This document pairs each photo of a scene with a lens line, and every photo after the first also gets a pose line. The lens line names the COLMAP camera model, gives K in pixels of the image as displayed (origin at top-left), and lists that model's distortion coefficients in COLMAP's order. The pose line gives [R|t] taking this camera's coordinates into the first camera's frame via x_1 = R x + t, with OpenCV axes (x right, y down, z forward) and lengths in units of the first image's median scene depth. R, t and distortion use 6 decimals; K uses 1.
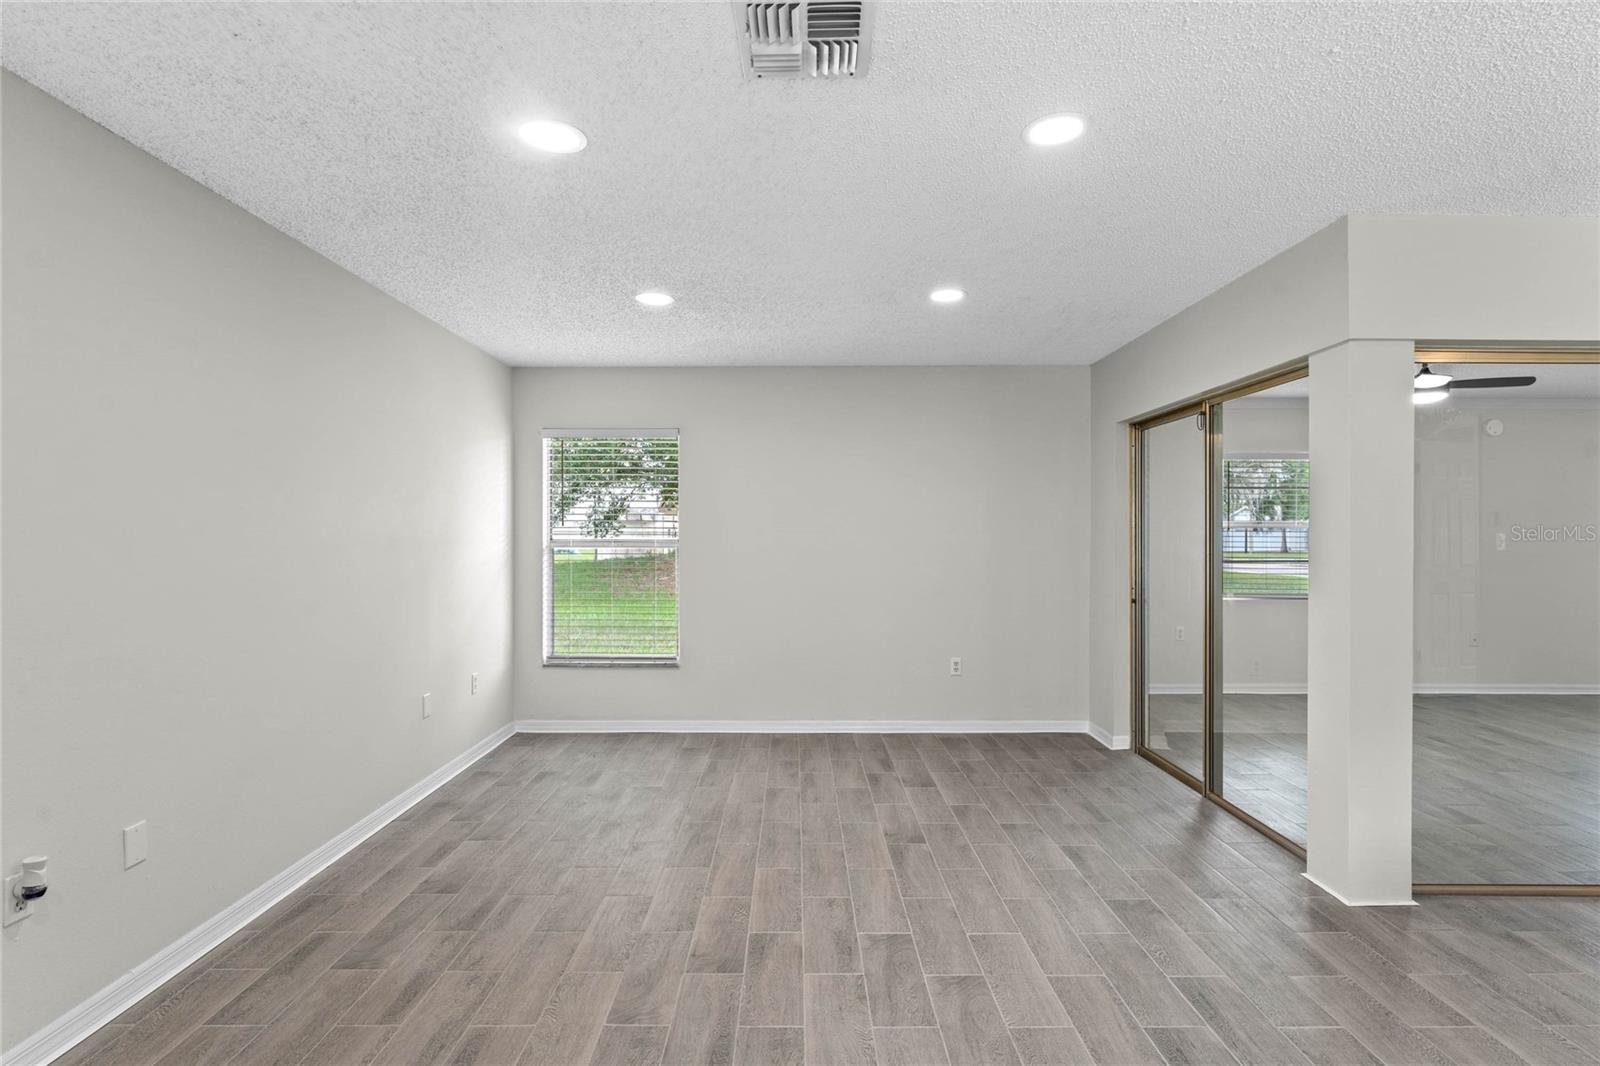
lens RADIAL K [[798.8, 0, 806.7], [0, 798.8, 541.7], [0, 0, 1]] dist [-0.000500, -0.001158]
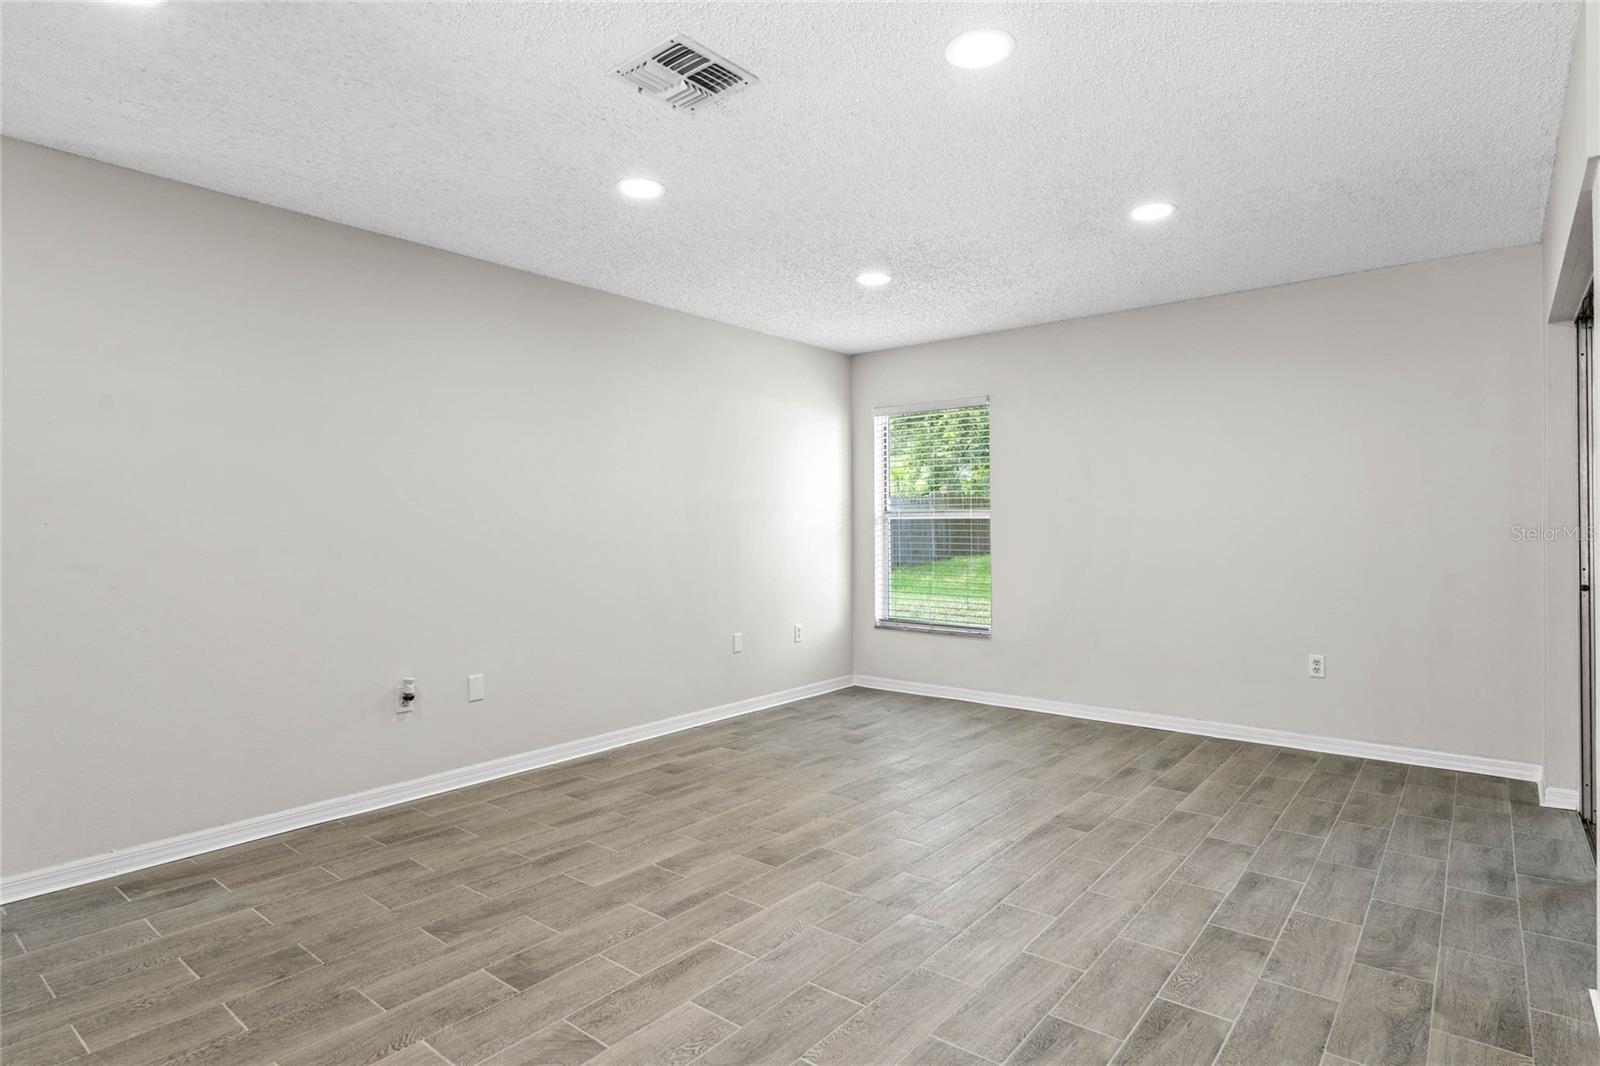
lens RADIAL K [[866.3, 0, 795.1], [0, 866.3, 526.8], [0, 0, 1]] dist [-0.006262, -0.000416]
pose [[0.769161, -0.001448, -0.639053, 0.476405], [-0.002041, 0.999987, -0.004722, 0.036245], [0.639052, 0.004936, 0.769148, 0.036823]]
